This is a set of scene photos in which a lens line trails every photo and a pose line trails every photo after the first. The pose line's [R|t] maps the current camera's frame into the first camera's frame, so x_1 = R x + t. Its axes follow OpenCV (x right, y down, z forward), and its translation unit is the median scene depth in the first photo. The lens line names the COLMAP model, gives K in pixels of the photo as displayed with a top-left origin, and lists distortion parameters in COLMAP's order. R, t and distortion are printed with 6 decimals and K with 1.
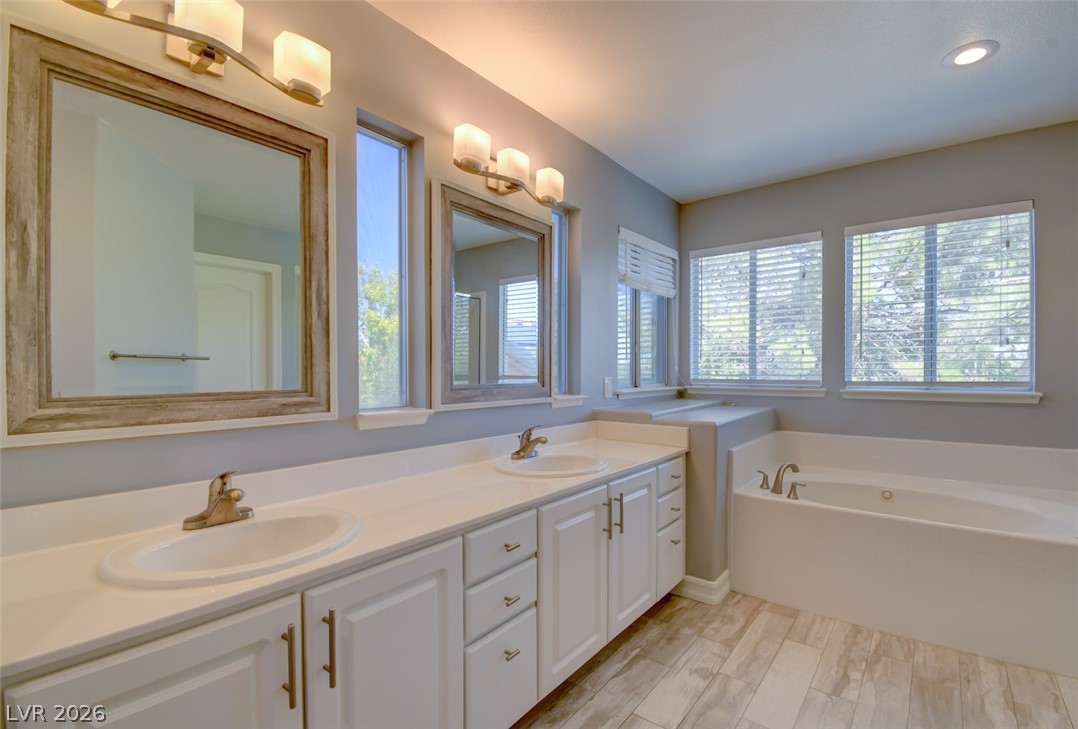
lens RADIAL K [[489.1, 0, 533.3], [0, 489.1, 368.0], [0, 0, 1]] dist [0.019850, -0.027910]
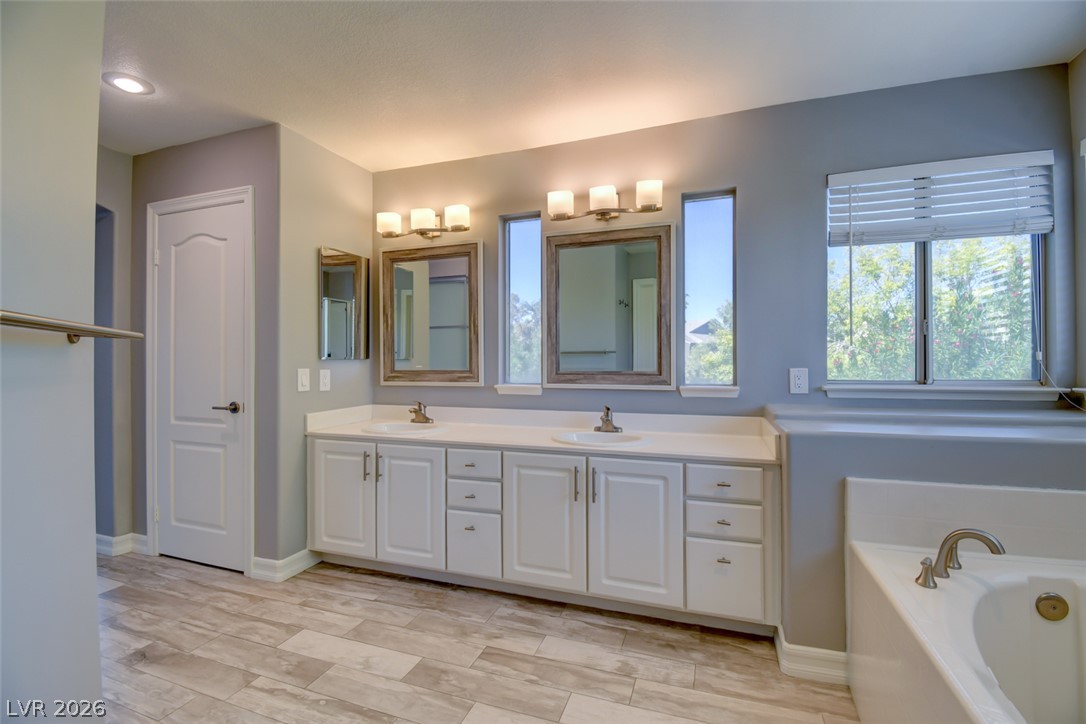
lens RADIAL K [[470.3, 0, 545.3], [0, 470.3, 346.0], [0, 0, 1]] dist [-0.013599, -0.000317]
pose [[0.324917, -0.029375, -0.945286, 1.191448], [0.007819, 0.999567, -0.028374, 0.001349], [0.945710, 0.001828, 0.325006, 0.538392]]
